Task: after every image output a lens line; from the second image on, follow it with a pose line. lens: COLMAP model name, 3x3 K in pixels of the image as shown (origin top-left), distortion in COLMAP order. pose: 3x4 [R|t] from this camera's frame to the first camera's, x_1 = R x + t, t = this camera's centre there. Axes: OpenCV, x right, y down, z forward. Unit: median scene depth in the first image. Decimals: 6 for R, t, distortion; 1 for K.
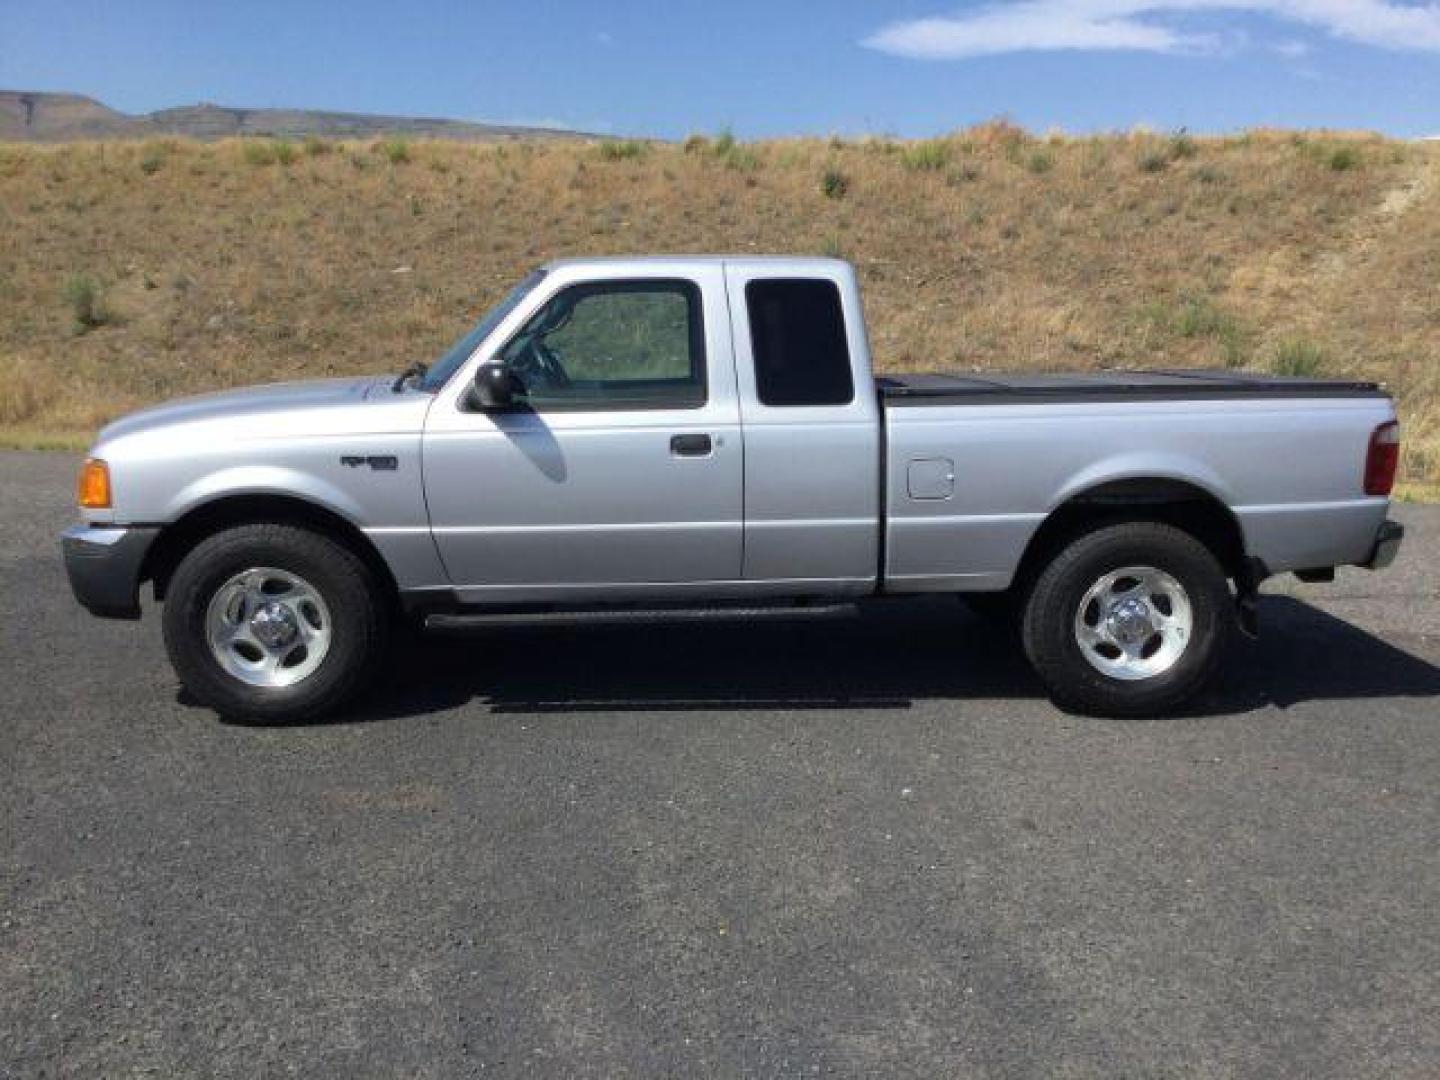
lens RADIAL K [[1293.4, 0, 721.6], [0, 1293.4, 540.5], [0, 0, 1]] dist [0.091602, -0.160280]
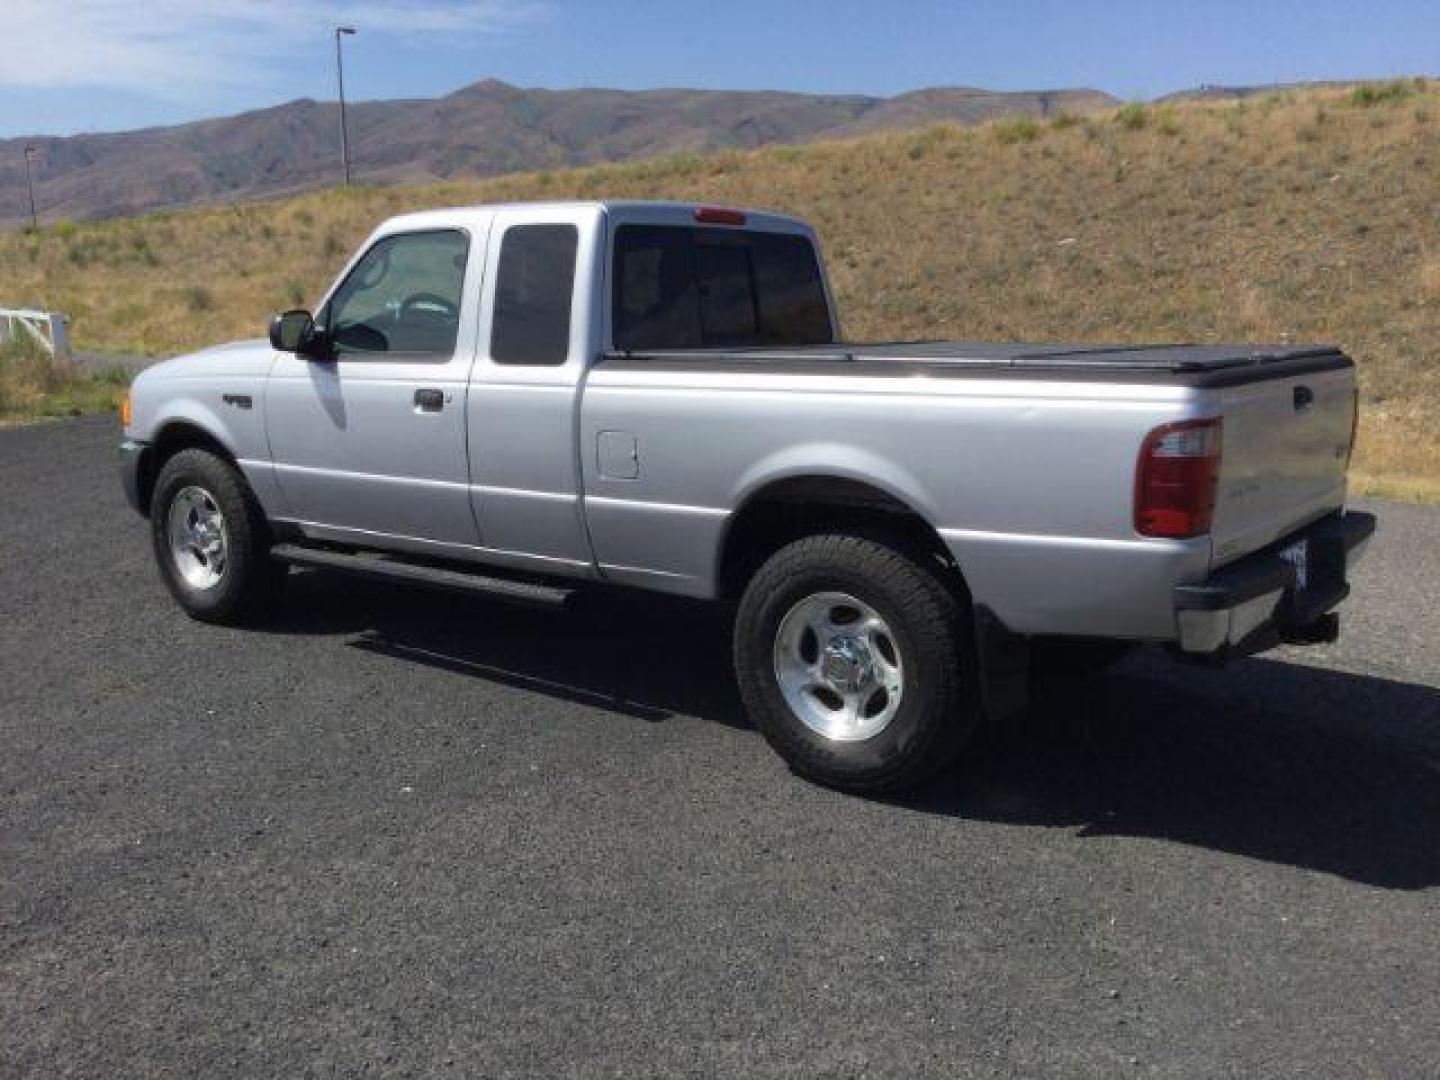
lens RADIAL K [[1293.4, 0, 721.6], [0, 1293.4, 540.5], [0, 0, 1]] dist [0.091602, -0.160280]
pose [[0.773053, 0.117309, -0.623400, 0.743532], [-0.108206, 0.992735, 0.052626, -0.043255], [0.625044, 0.026773, 0.780130, 0.370983]]
